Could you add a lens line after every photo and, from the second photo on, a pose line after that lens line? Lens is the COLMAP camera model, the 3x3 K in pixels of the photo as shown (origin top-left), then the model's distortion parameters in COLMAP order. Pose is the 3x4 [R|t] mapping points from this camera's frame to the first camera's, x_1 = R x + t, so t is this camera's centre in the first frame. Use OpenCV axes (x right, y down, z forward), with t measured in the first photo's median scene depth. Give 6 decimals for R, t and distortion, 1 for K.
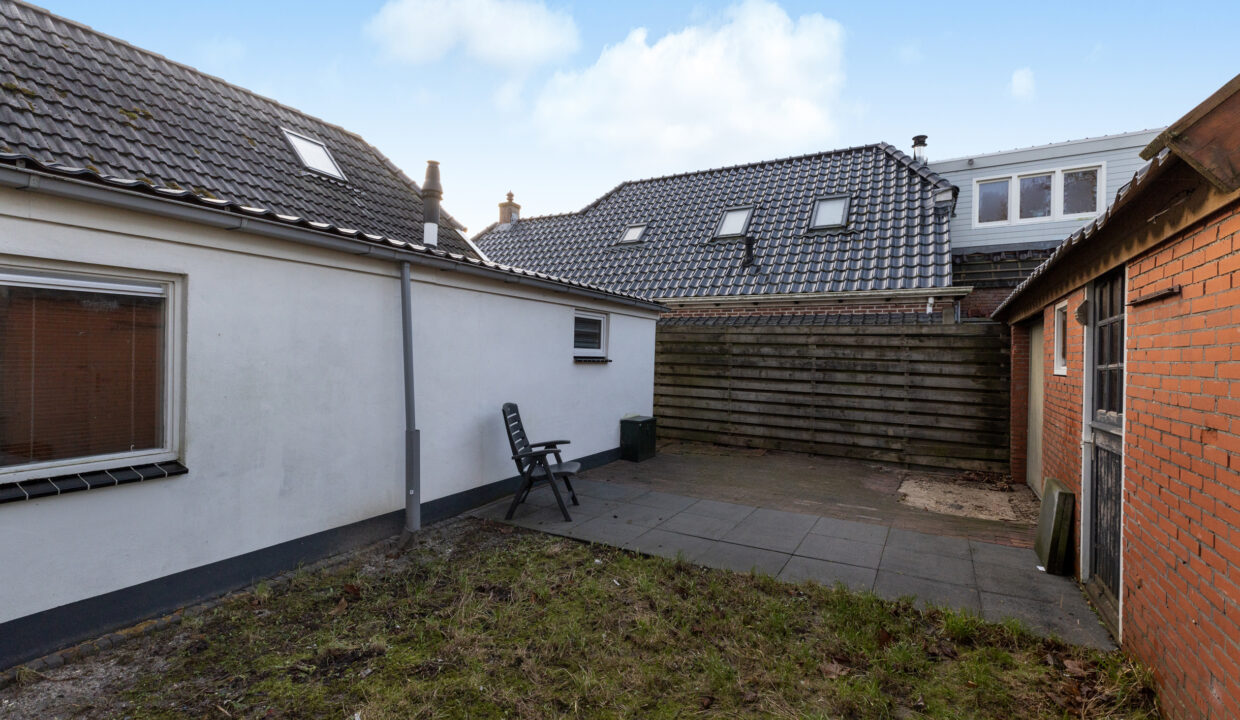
lens RADIAL K [[540.9, 0, 620.0], [0, 540.9, 360.0], [0, 0, 1]] dist [-0.000211, -0.000138]
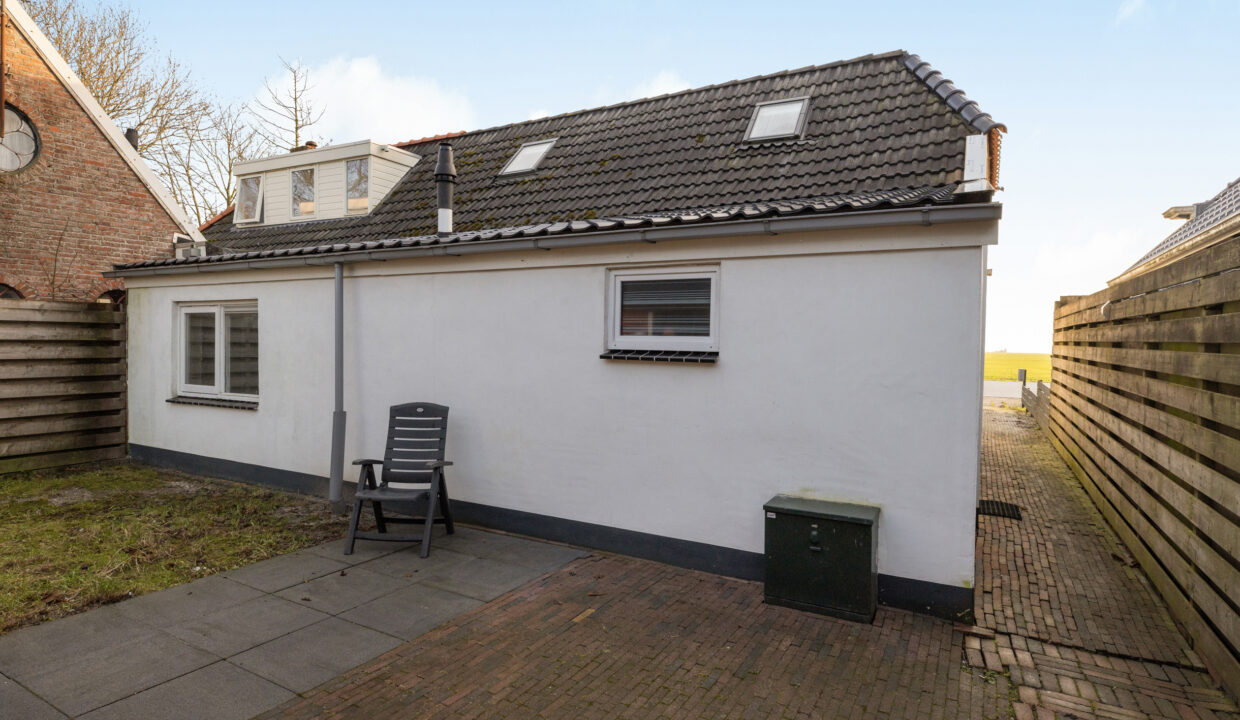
lens RADIAL K [[659.9, 0, 620.0], [0, 659.9, 360.0], [0, 0, 1]] dist [0.000769, 0.000581]
pose [[-0.004027, 0.006520, -0.999971, 0.771018], [-0.026463, 0.999628, 0.006625, -0.001014], [0.999642, 0.026488, -0.003853, 1.242565]]
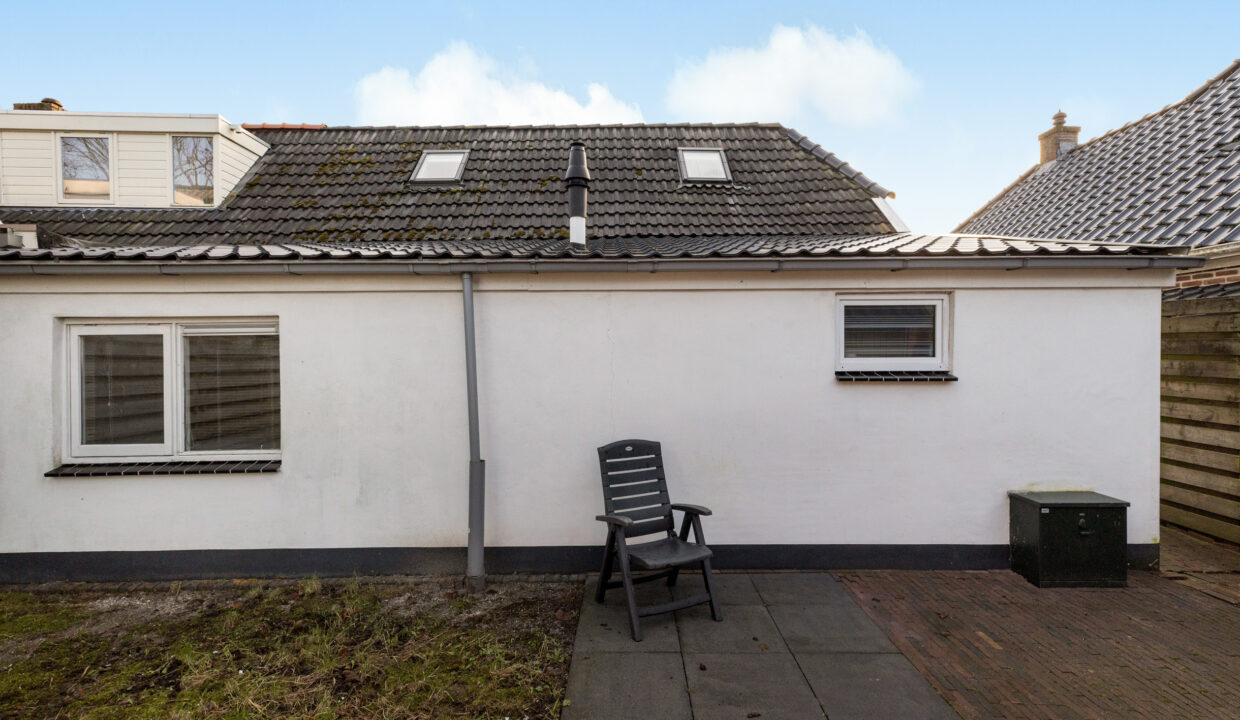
lens RADIAL K [[566.1, 0, 620.0], [0, 566.1, 360.0], [0, 0, 1]] dist [0.014784, -0.000276]
pose [[0.486263, -0.011969, -0.873731, 0.427201], [0.007284, 0.999927, -0.009644, -0.019322], [0.873782, -0.001674, 0.486314, 0.589946]]
